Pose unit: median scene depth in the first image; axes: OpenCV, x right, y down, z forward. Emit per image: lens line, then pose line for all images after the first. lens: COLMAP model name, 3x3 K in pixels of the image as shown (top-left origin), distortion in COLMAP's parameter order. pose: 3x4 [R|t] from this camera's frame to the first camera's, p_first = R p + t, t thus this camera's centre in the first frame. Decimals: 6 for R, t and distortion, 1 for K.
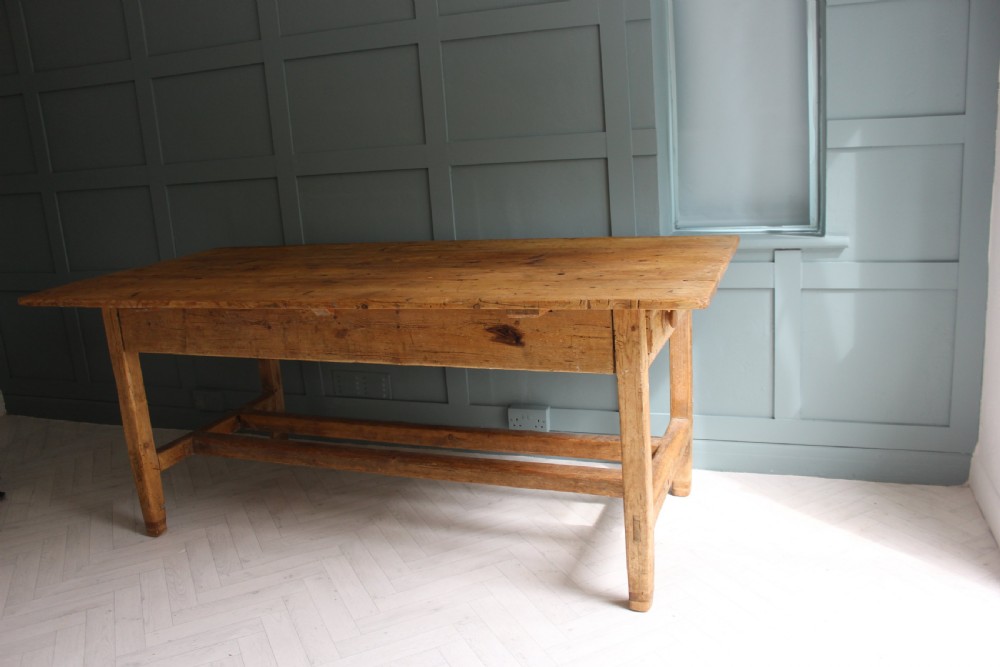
lens RADIAL K [[821.3, 0, 512.1], [0, 821.3, 327.7], [0, 0, 1]] dist [-0.164746, 0.142130]
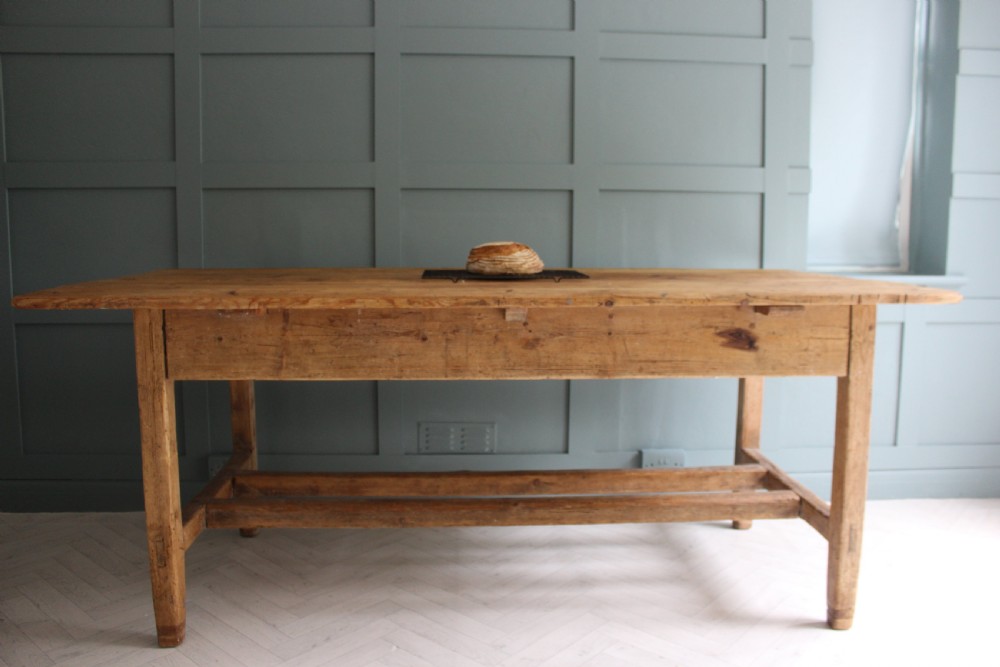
lens RADIAL K [[821.3, 0, 512.1], [0, 821.3, 327.7], [0, 0, 1]] dist [-0.164746, 0.142130]
pose [[0.911114, 0.020288, 0.411656, -0.561539], [0.031089, 0.992560, -0.117725, 0.087103], [-0.410981, 0.120058, 0.903704, 0.247111]]
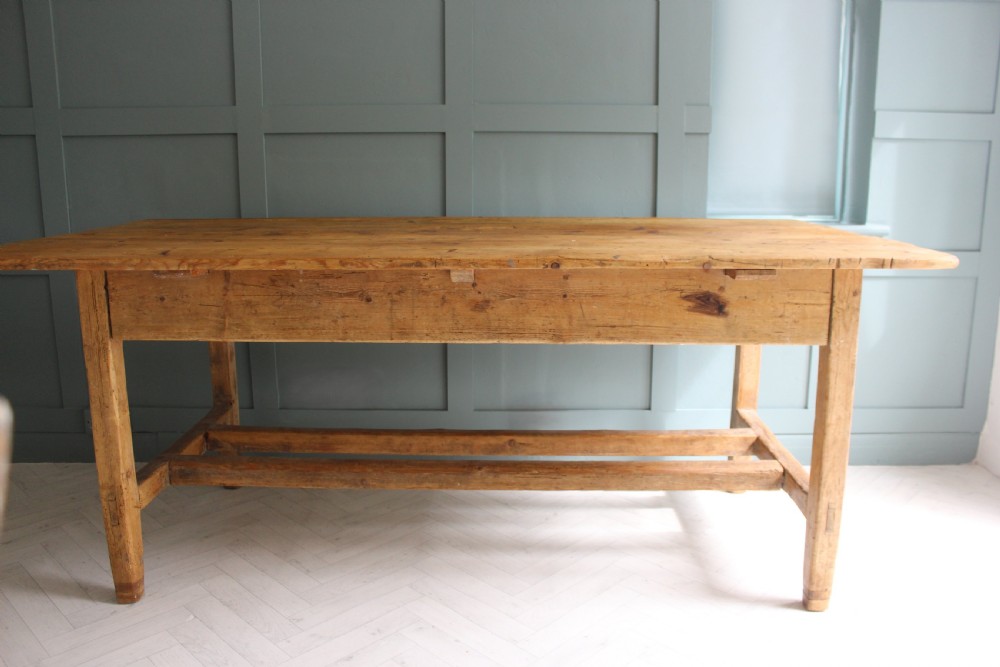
lens RADIAL K [[820.1, 0, 515.3], [0, 820.1, 325.4], [0, 0, 1]] dist [-0.162564, 0.134955]
pose [[0.937901, -0.000013, 0.346904, -0.443410], [0.015143, 0.999048, -0.040904, 0.057414], [-0.346574, 0.043617, 0.937008, 0.247998]]
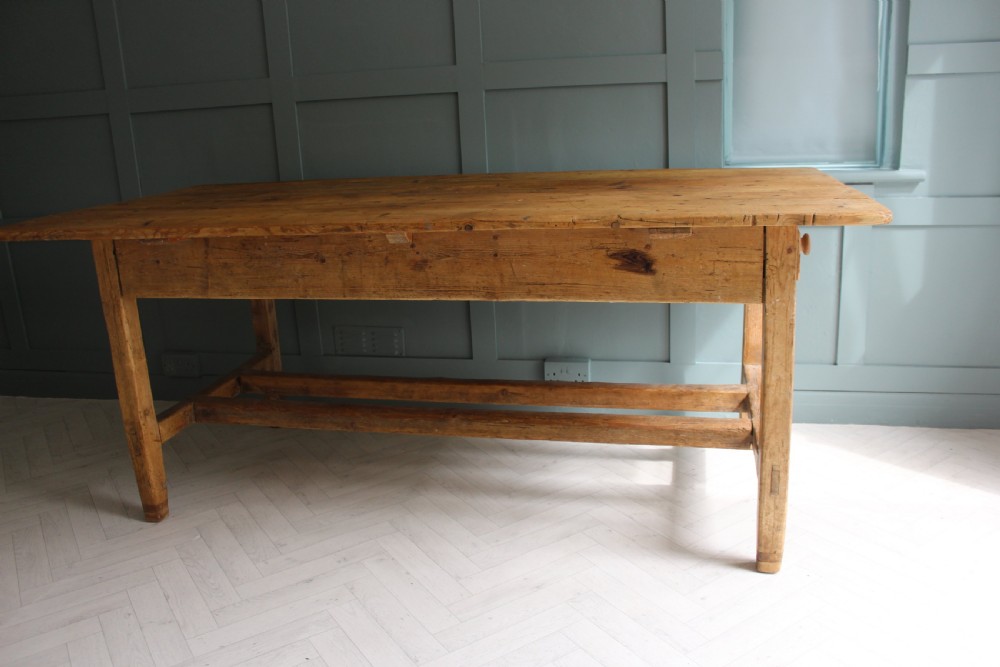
lens RADIAL K [[821.3, 0, 512.1], [0, 821.3, 327.7], [0, 0, 1]] dist [-0.164746, 0.142130]
pose [[0.990439, -0.015576, 0.137070, -0.227675], [0.011659, 0.999502, 0.029335, 0.046620], [-0.137458, -0.027456, 0.990127, 0.152629]]
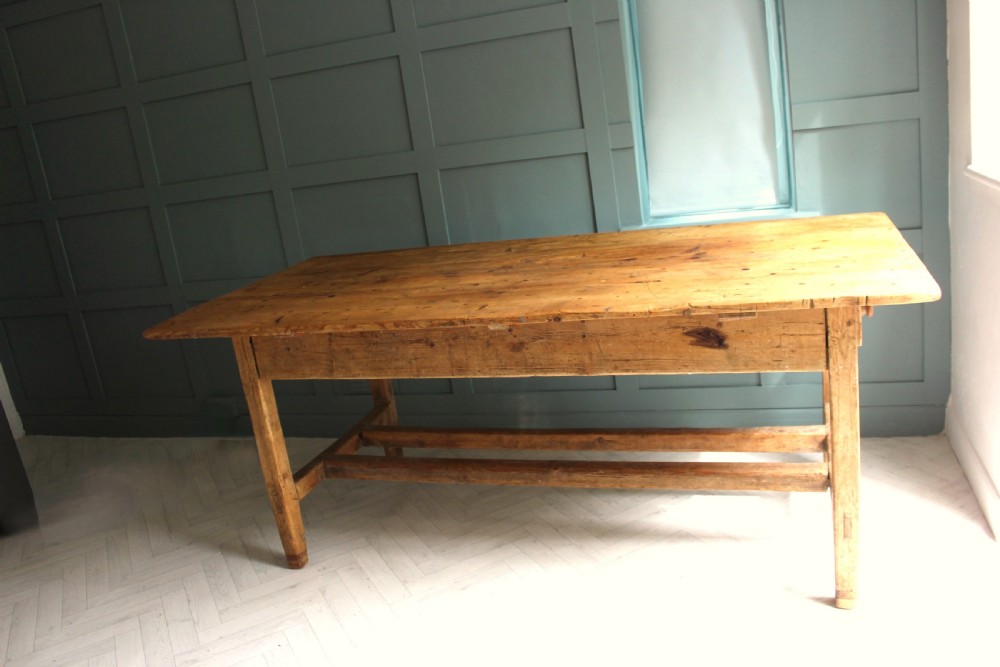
lens RADIAL K [[821.3, 0, 512.1], [0, 821.3, 327.7], [0, 0, 1]] dist [-0.164746, 0.142130]
pose [[0.997301, -0.071758, 0.015524, -0.224867], [0.071251, 0.996975, 0.031055, -0.044212], [-0.017706, -0.029865, 0.999397, 0.050109]]
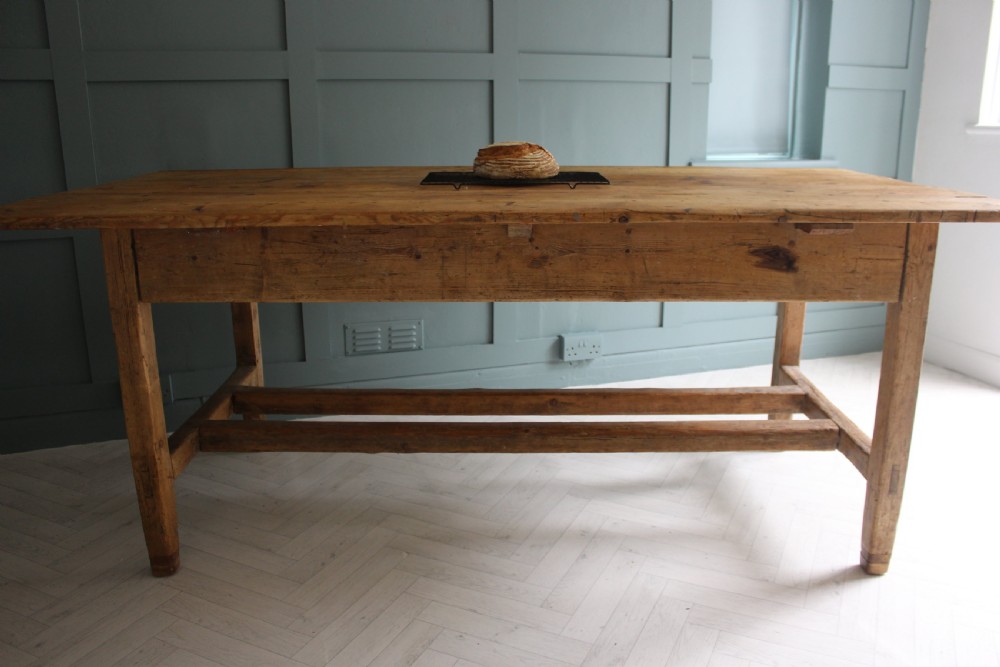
lens RADIAL K [[821.3, 0, 512.1], [0, 821.3, 327.7], [0, 0, 1]] dist [-0.164746, 0.142130]
pose [[0.934487, -0.031057, 0.354641, -0.486885], [0.022927, 0.999370, 0.027107, 0.044826], [-0.355259, -0.017200, 0.934610, 0.310682]]
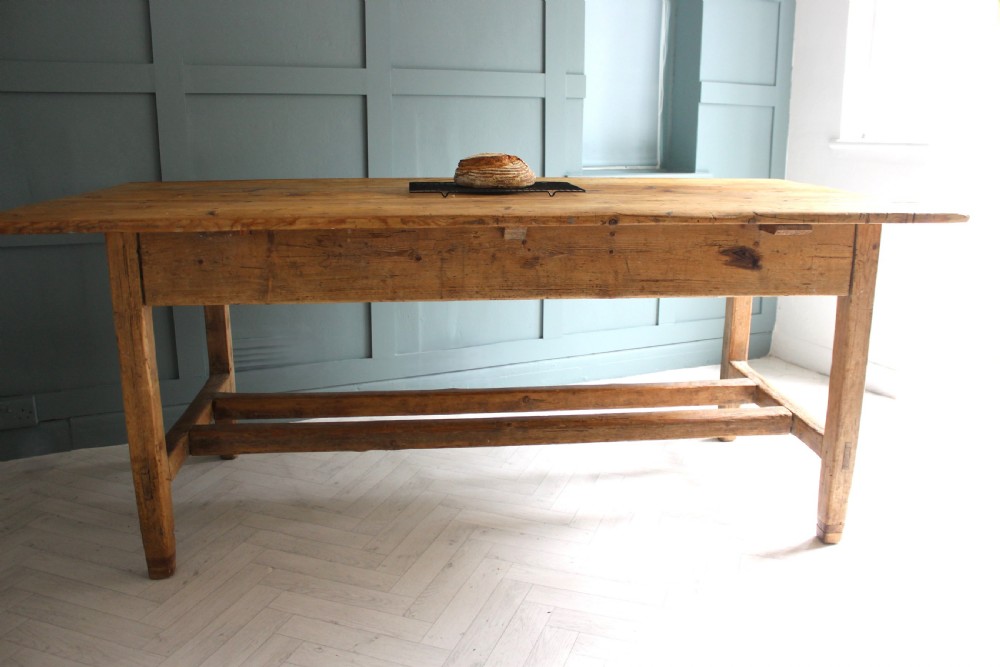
lens RADIAL K [[821.3, 0, 512.1], [0, 821.3, 327.7], [0, 0, 1]] dist [-0.164746, 0.142130]
pose [[0.888078, -0.039660, 0.457979, -0.583575], [0.040472, 0.999148, 0.008045, 0.062003], [-0.457908, 0.011390, 0.888926, 0.292916]]
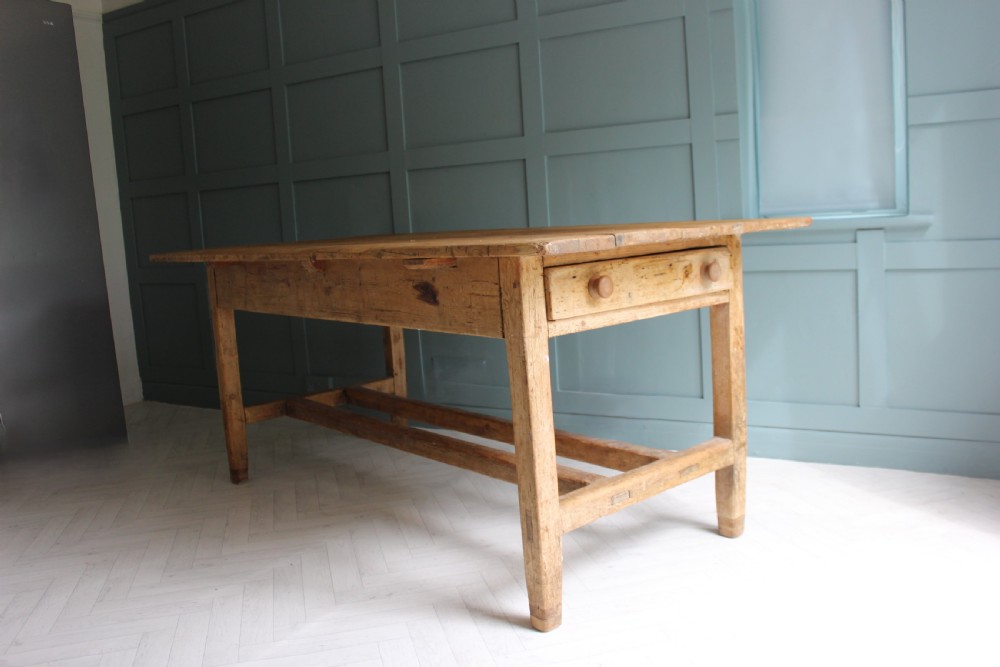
lens RADIAL K [[866.4, 0, 525.8], [0, 866.4, 330.6], [0, 0, 1]] dist [-0.161636, 0.171862]
pose [[0.884220, 0.075998, -0.460846, 0.500837], [-0.107011, 0.993391, -0.041502, 0.073269], [0.454646, 0.086012, 0.886509, 0.160148]]
